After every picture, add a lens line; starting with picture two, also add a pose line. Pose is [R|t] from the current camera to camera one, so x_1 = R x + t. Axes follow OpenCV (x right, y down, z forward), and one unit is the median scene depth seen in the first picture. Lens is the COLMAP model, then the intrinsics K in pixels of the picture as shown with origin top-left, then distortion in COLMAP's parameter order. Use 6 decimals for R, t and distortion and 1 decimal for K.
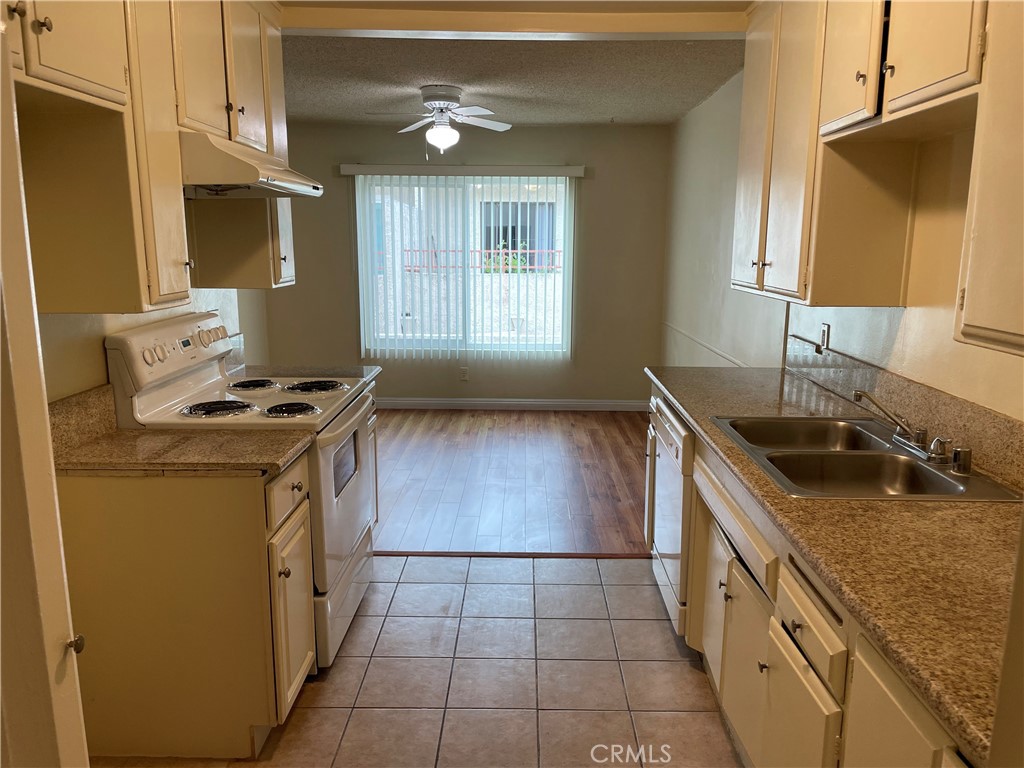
lens RADIAL K [[770.8, 0, 512.0], [0, 770.8, 384.0], [0, 0, 1]] dist [0.077817, -0.120544]
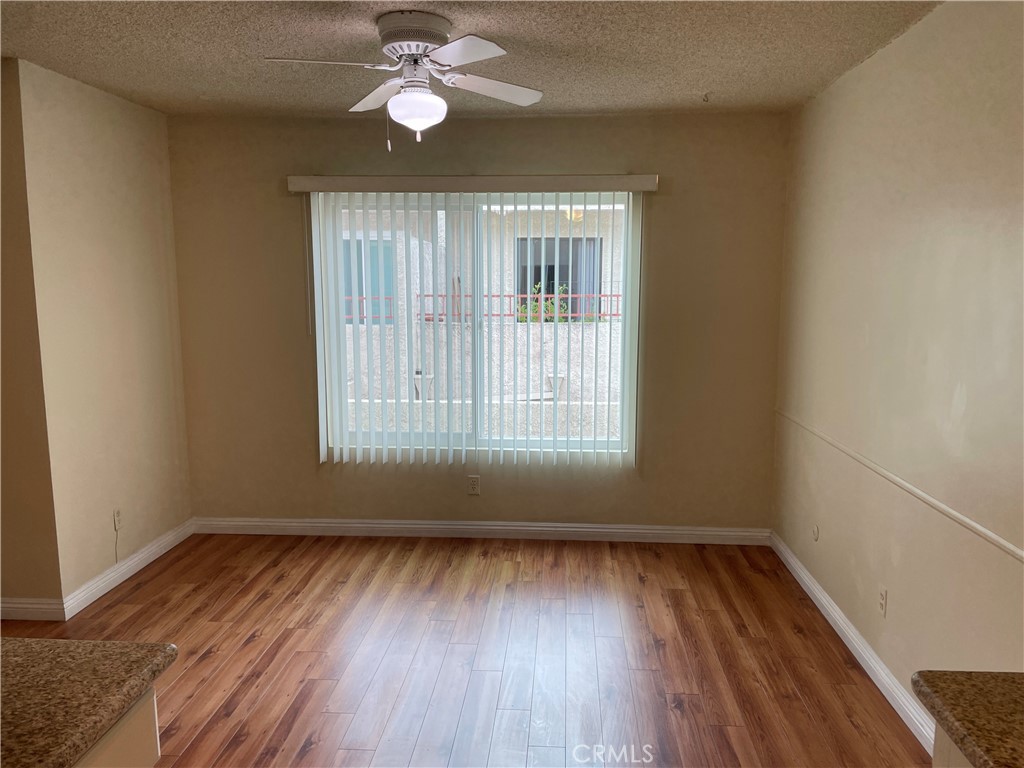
lens RADIAL K [[770.8, 0, 512.0], [0, 770.8, 384.0], [0, 0, 1]] dist [0.077817, -0.120544]
pose [[0.998546, 0.002654, -0.053832, 0.007031], [-0.005358, 0.998727, -0.050149, -0.070910], [0.053630, 0.050364, 0.997290, 0.347777]]
